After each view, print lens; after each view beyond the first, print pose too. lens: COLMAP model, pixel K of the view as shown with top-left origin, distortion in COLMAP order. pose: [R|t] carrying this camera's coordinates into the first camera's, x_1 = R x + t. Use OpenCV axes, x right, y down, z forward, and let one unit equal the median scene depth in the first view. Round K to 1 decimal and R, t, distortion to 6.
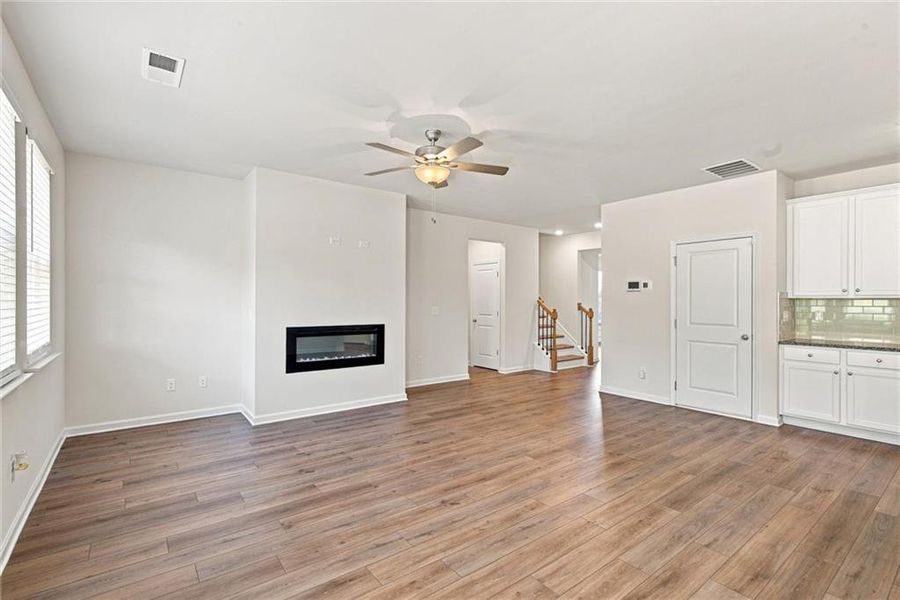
lens RADIAL K [[412.7, 0, 451.8], [0, 412.7, 301.9], [0, 0, 1]] dist [0.000677, 0.000213]
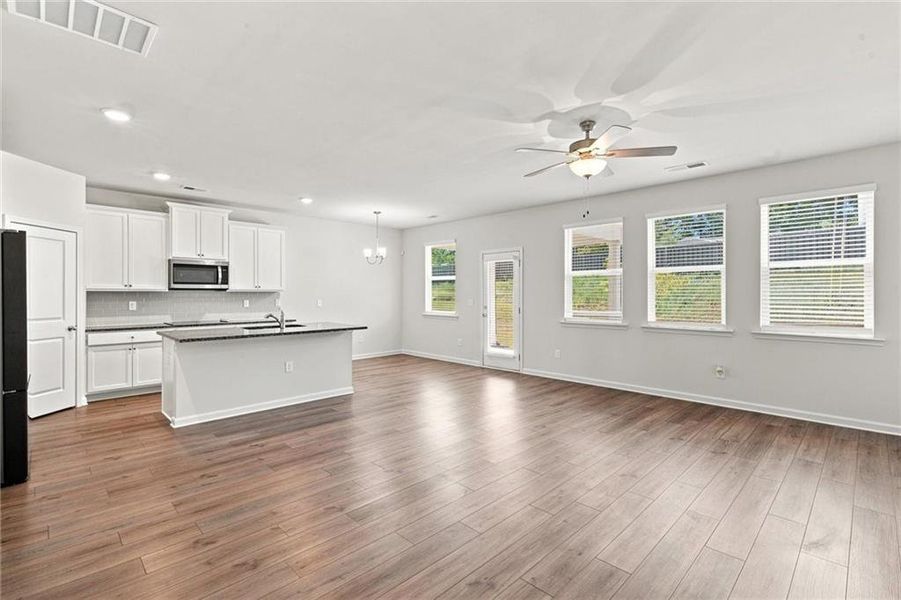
lens RADIAL K [[413.0, 0, 451.5], [0, 413.0, 295.3], [0, 0, 1]] dist [-0.001429, 0.000269]
pose [[-0.991948, -0.003481, -0.126595, 0.299800], [-0.004133, 0.999980, 0.004886, -0.003380], [0.126575, 0.005370, -0.991942, 1.442013]]
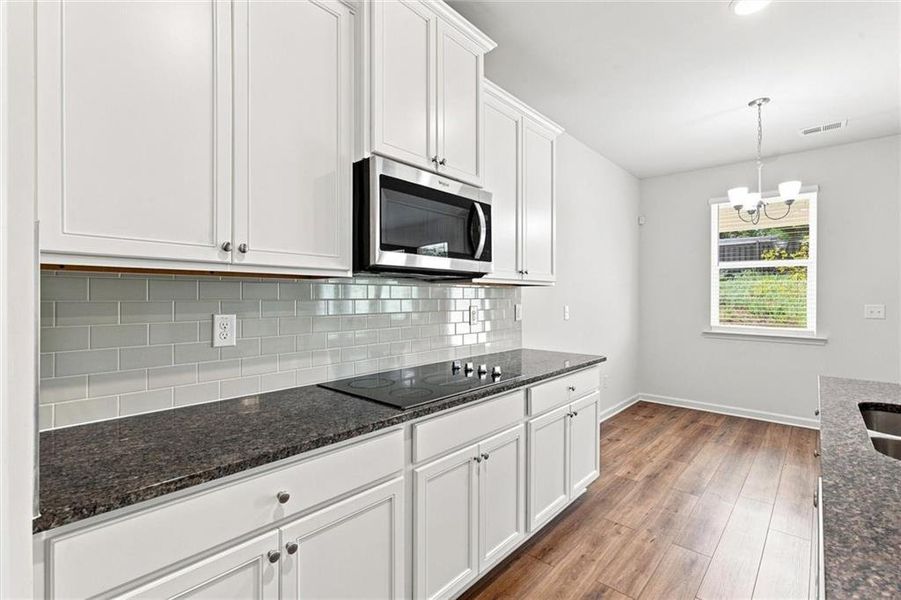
lens RADIAL K [[411.6, 0, 451.6], [0, 411.6, 299.0], [0, 0, 1]] dist [0.002053, 0.000134]
pose [[-0.983980, -0.003781, -0.178238, 0.974367], [-0.004838, 0.999973, 0.005497, 0.009910], [0.178212, 0.006271, -0.983972, 0.448083]]
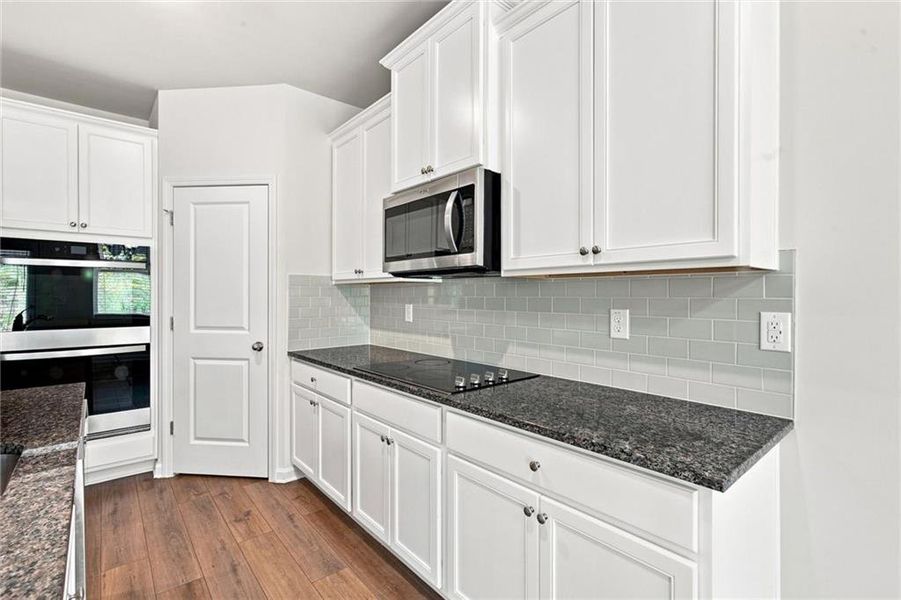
lens RADIAL K [[416.0, 0, 451.0], [0, 416.0, 295.6], [0, 0, 1]] dist [0.001036, 0.000647]
pose [[-0.040138, -0.009812, 0.999146, 0.476747], [0.002945, 0.999946, 0.009938, 0.006774], [-0.999190, 0.003341, -0.040107, 0.048592]]
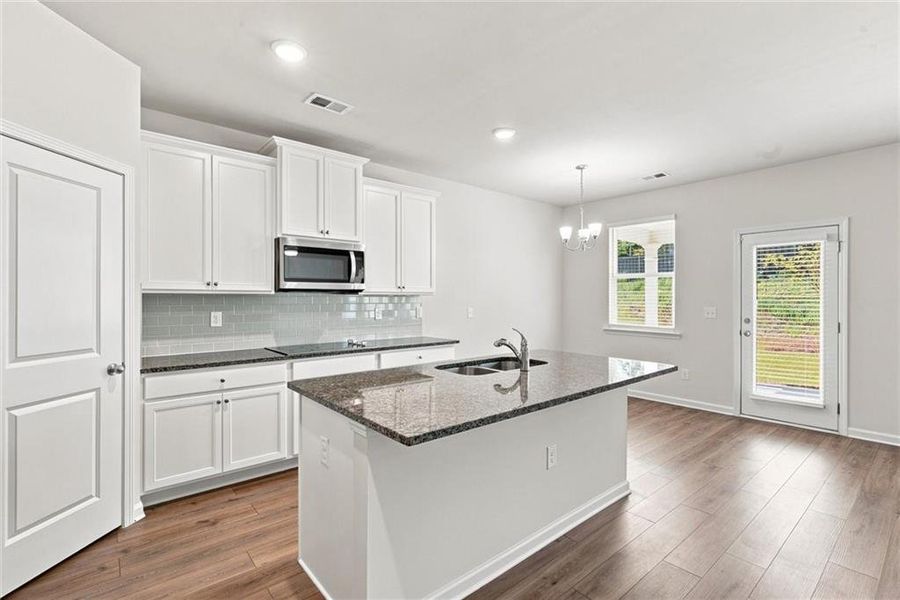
lens RADIAL K [[417.5, 0, 449.9], [0, 417.5, 299.1], [0, 0, 1]] dist [-0.000291, -0.000049]
pose [[-0.999153, -0.003584, -0.040994, 0.718025], [-0.003728, 0.999987, 0.003436, -0.001129], [0.040981, 0.003586, -0.999153, 0.831524]]
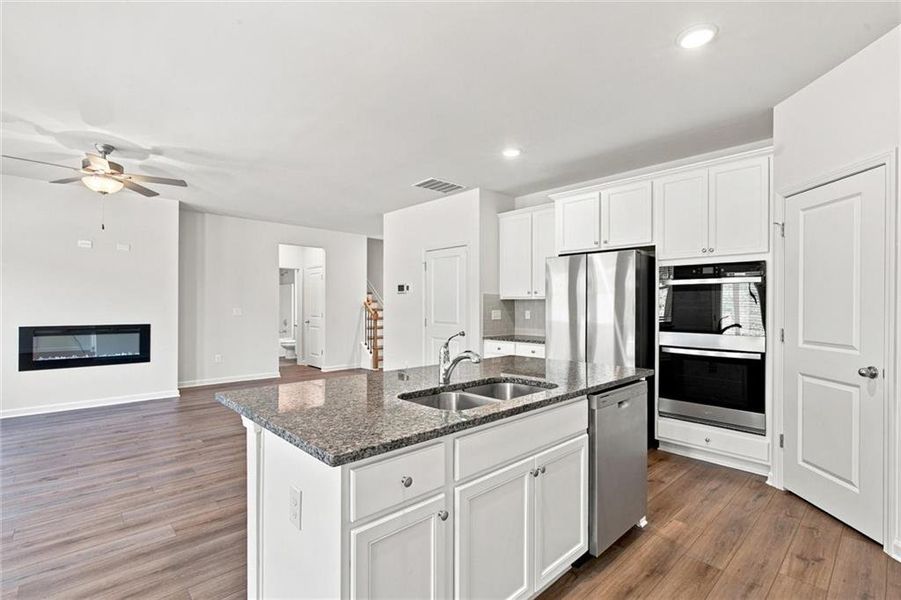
lens RADIAL K [[413.7, 0, 449.0], [0, 413.7, 305.5], [0, 0, 1]] dist [0.002940, 0.000879]
pose [[0.995850, 0.000167, 0.091005, 0.566884], [-0.000050, 0.999999, -0.001291, 0.009591], [-0.091005, 0.001281, 0.995850, -0.130859]]
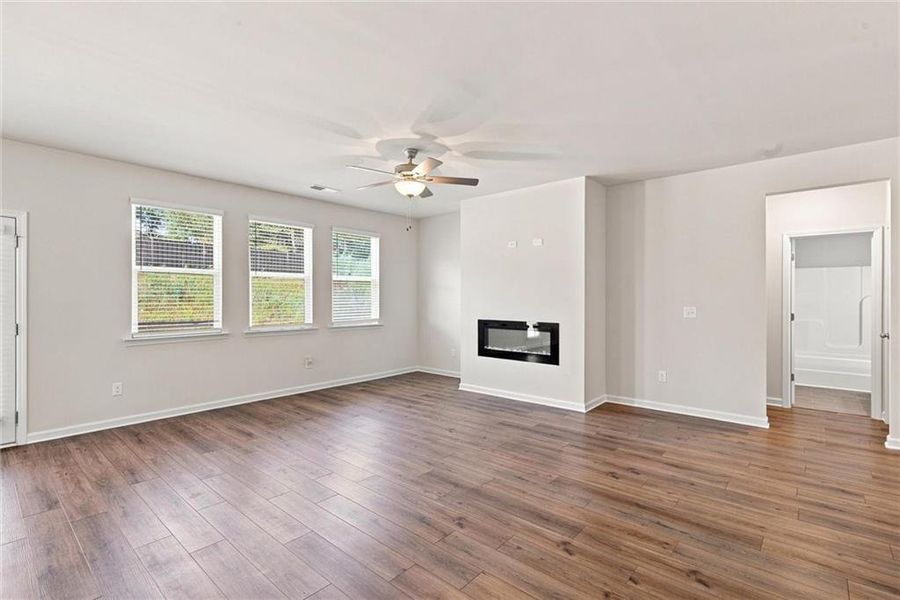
lens RADIAL K [[417.5, 0, 449.9], [0, 417.5, 299.1], [0, 0, 1]] dist [-0.000291, -0.000049]
pose [[0.198190, -0.002038, -0.980162, 0.824373], [-0.000087, 0.999998, -0.002097, 0.001617], [0.980164, 0.000501, 0.198189, 0.651653]]
